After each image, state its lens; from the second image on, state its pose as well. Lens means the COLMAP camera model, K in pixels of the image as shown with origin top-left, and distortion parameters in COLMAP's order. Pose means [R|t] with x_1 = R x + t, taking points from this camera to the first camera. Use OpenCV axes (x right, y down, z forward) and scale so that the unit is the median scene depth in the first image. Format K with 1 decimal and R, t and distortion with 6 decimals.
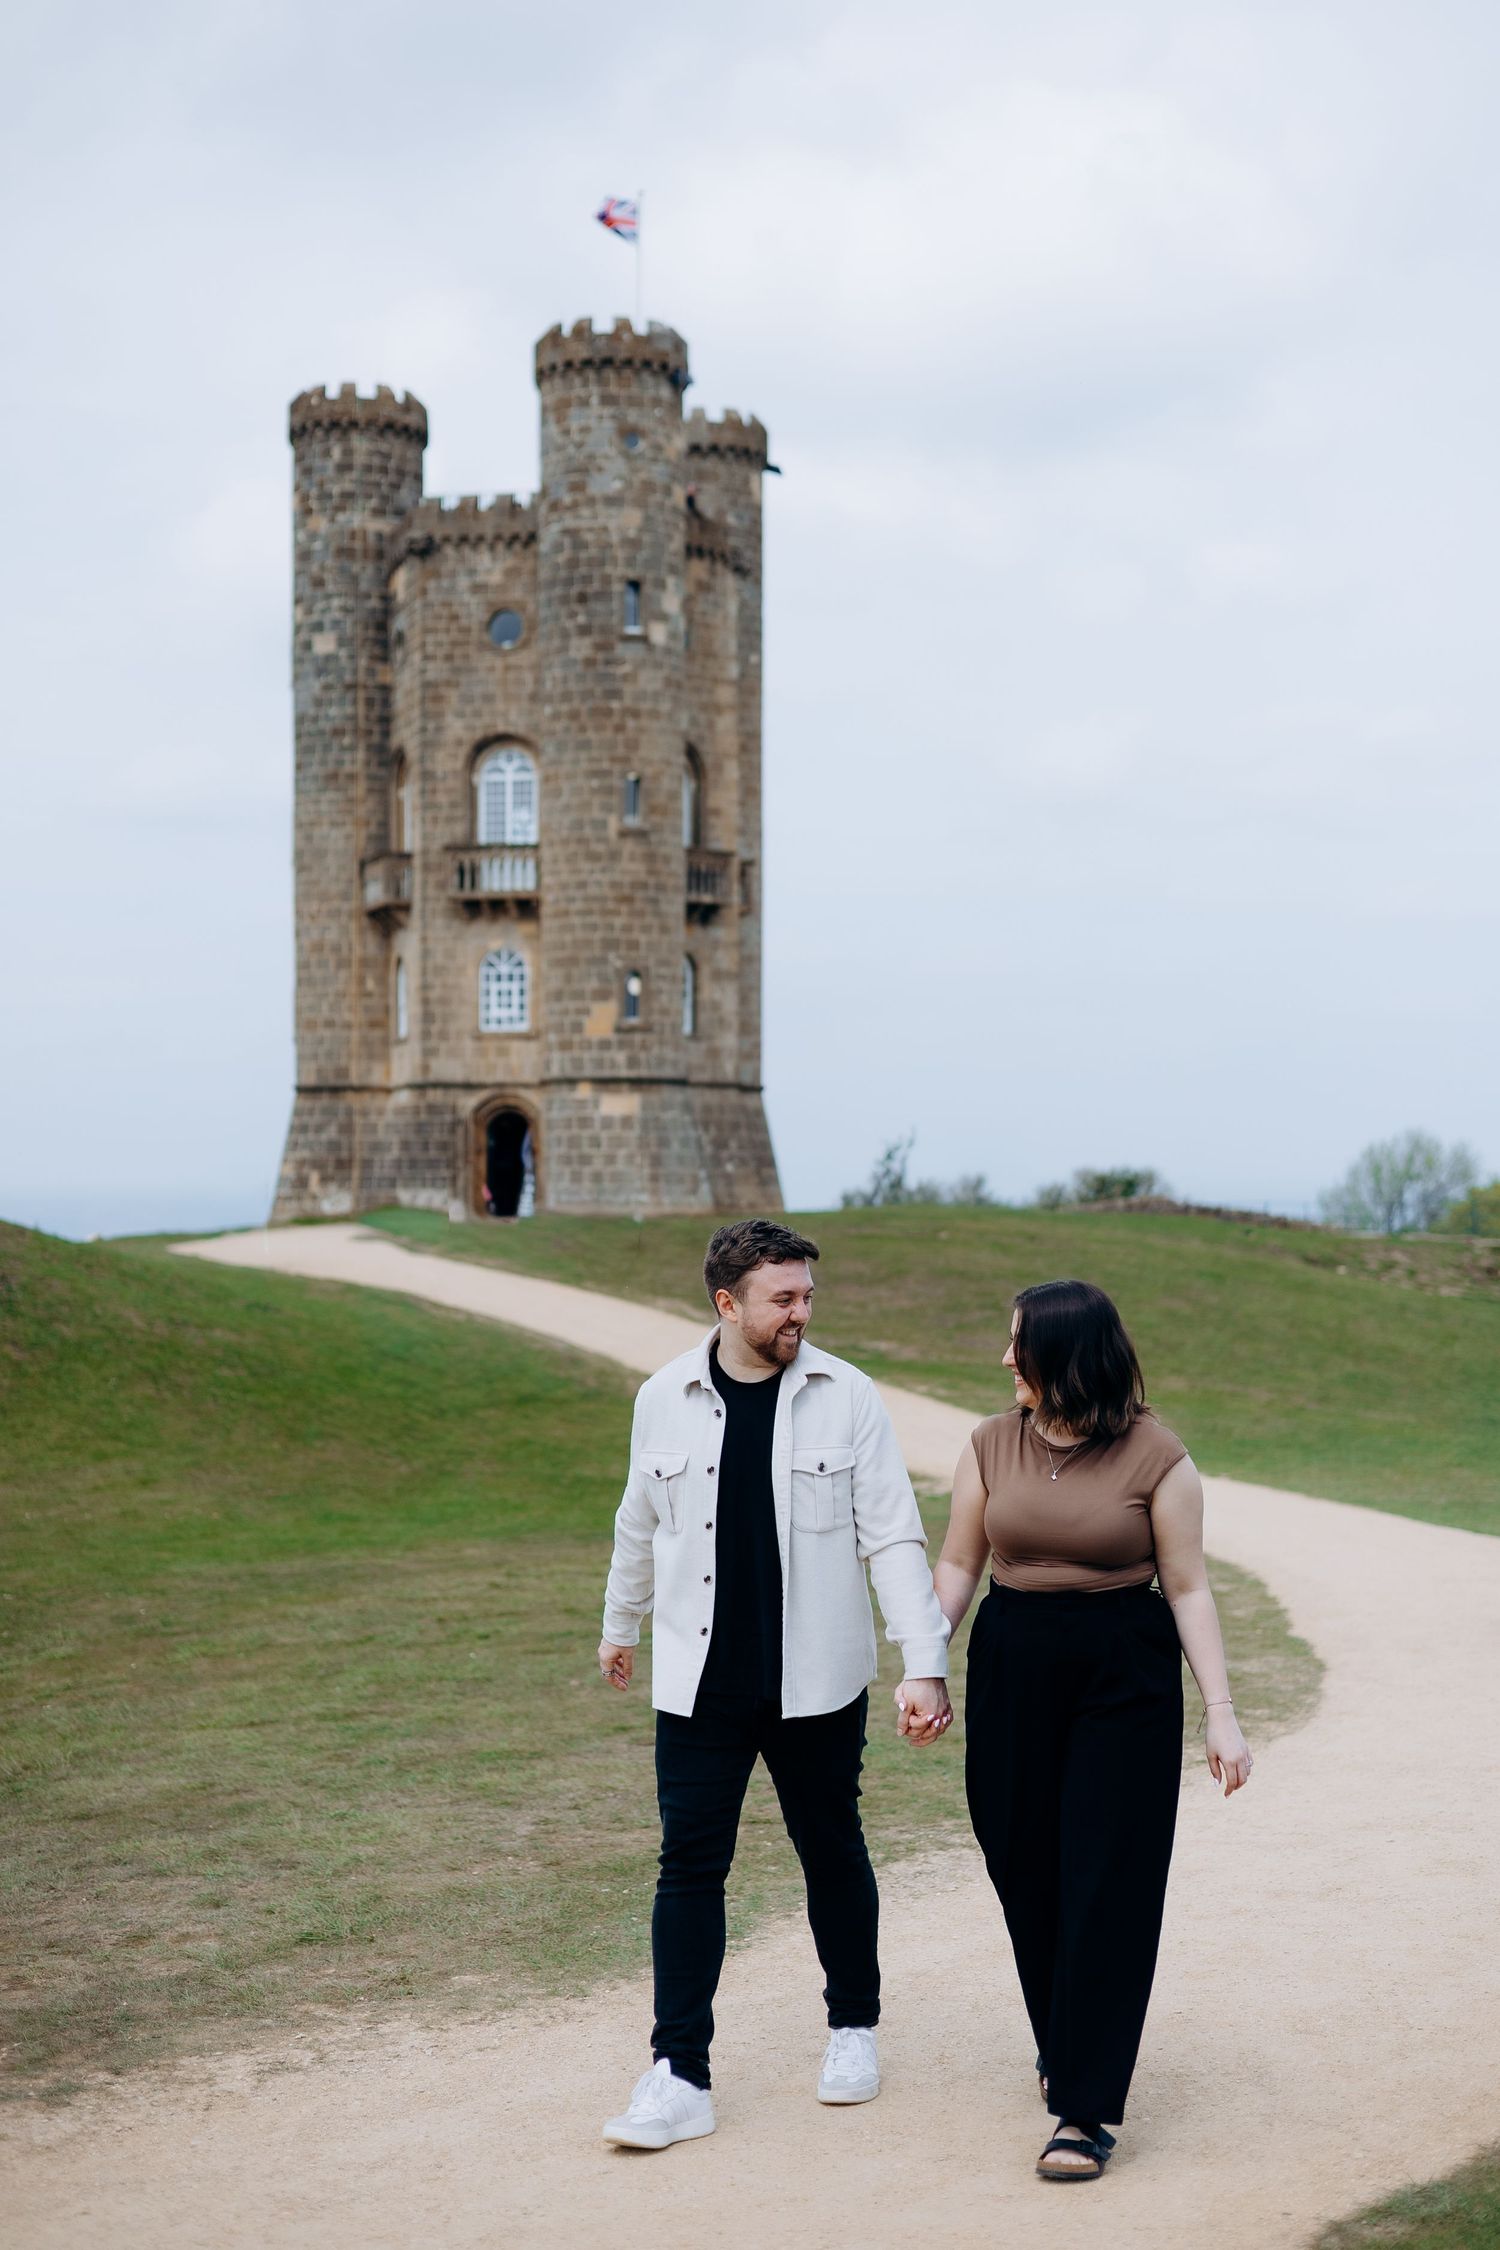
lens RADIAL K [[3177.6, 0, 751.7], [0, 3177.6, 1124.0], [0, 0, 1]] dist [0.330545, 0.002320]
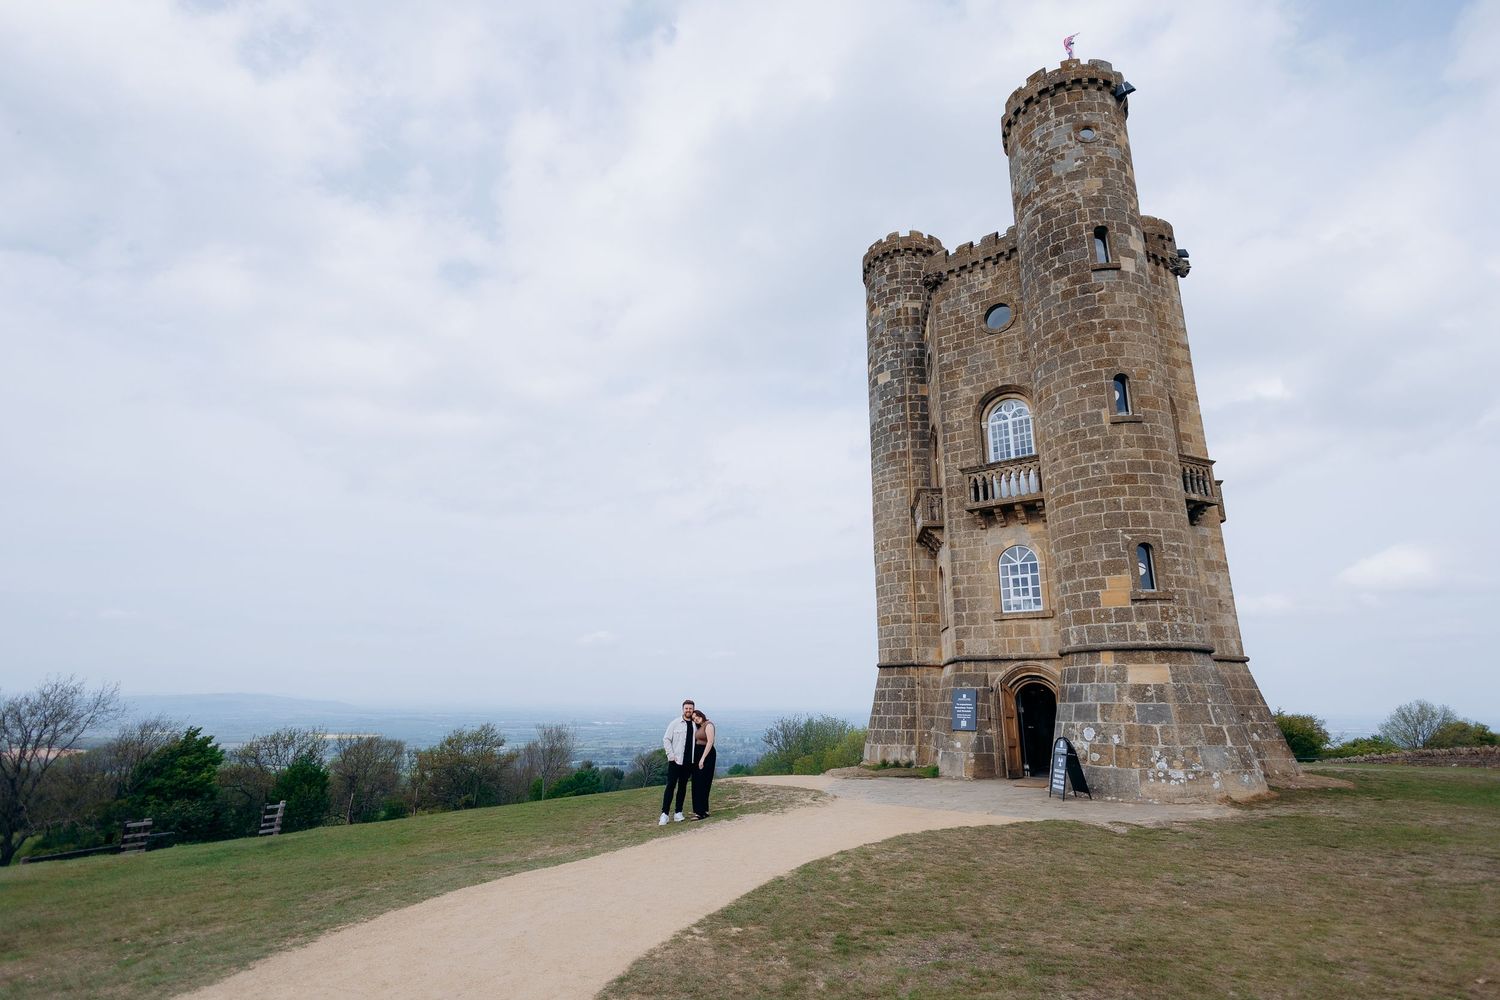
lens RADIAL K [[715.8, 0, 754.4], [0, 715.8, 487.6], [0, 0, 1]] dist [0.002288, 0.000233]
pose [[0.901238, -0.110456, -0.419010, -0.050186], [-0.009430, 0.961738, -0.273808, 0.000359], [0.433222, 0.250717, 0.865713, 0.706846]]
